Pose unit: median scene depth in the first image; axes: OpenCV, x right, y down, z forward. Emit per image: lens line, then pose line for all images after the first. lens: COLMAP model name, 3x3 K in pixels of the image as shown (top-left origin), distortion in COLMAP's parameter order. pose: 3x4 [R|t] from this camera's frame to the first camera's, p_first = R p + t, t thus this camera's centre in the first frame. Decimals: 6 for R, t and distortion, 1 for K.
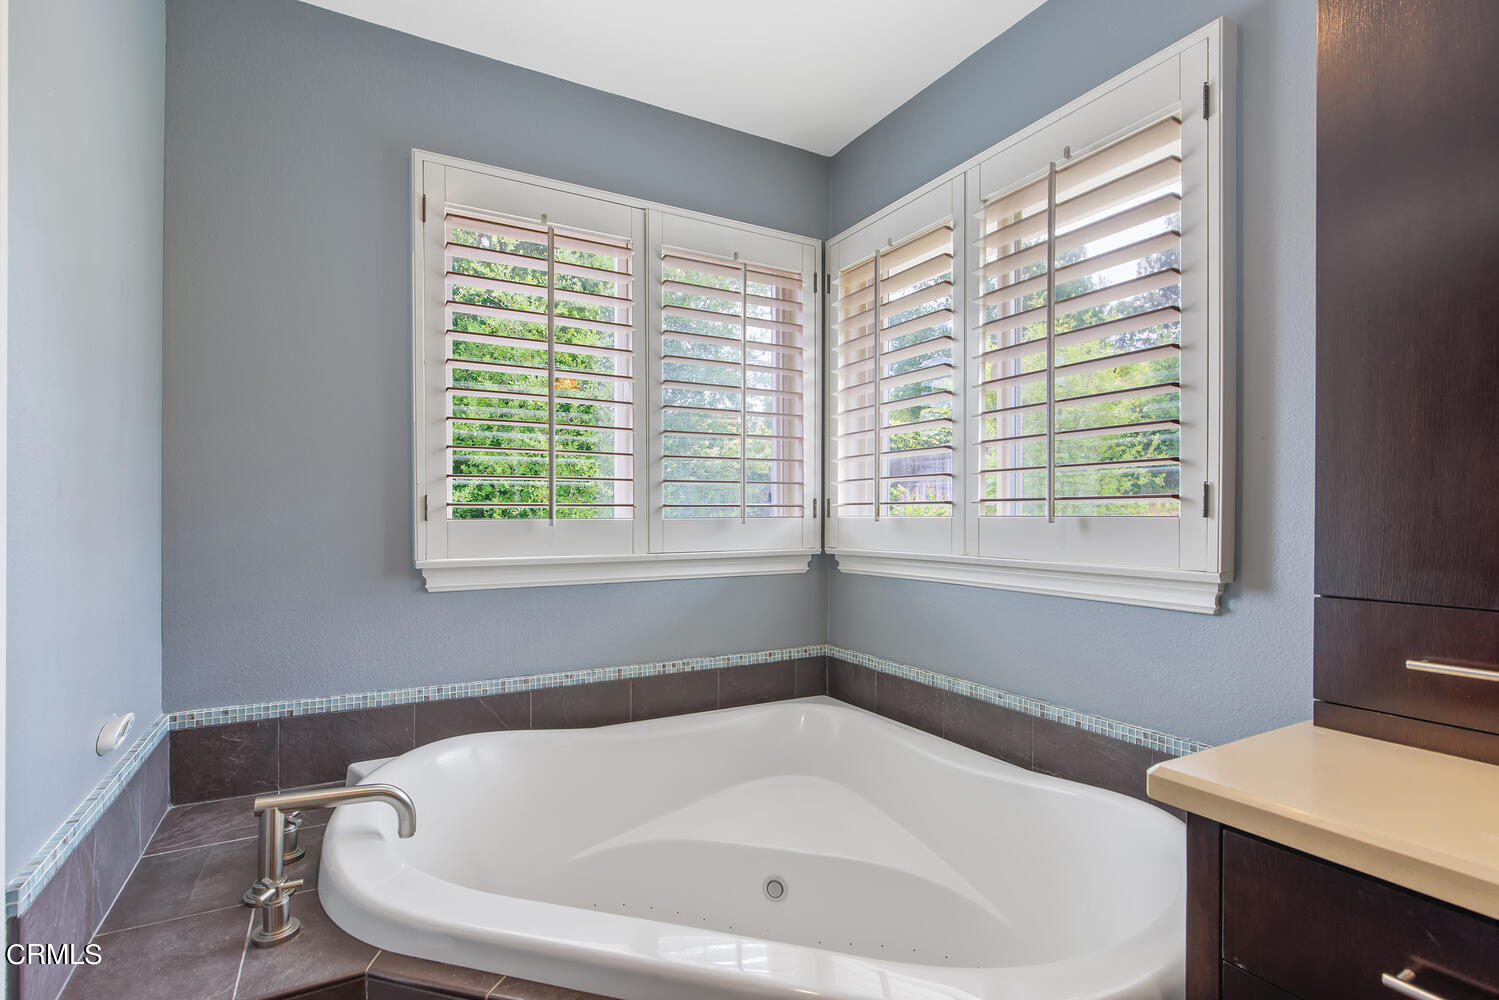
lens RADIAL K [[727.6, 0, 757.1], [0, 727.6, 511.3], [0, 0, 1]] dist [0.000186, -0.001176]
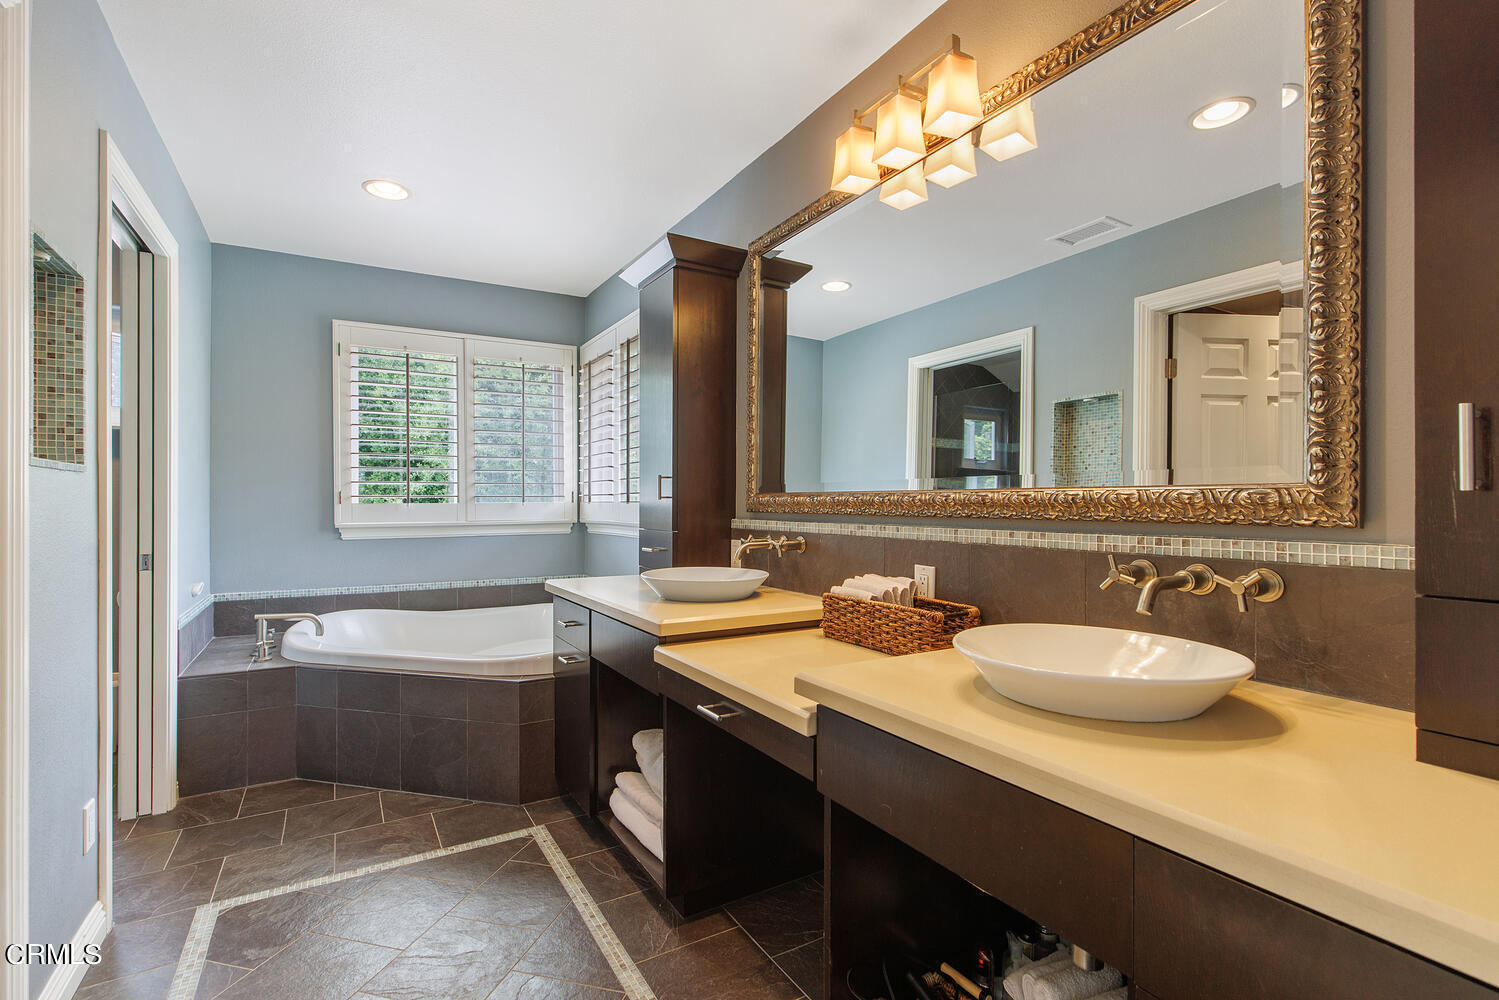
lens RADIAL K [[680.5, 0, 739.3], [0, 680.5, 498.0], [0, 0, 1]] dist [0.004771, 0.000907]
pose [[0.999836, -0.002058, 0.017974, 0.526414], [0.002099, 0.999995, -0.002313, 0.003199], [-0.017969, 0.002350, 0.999836, -0.775785]]
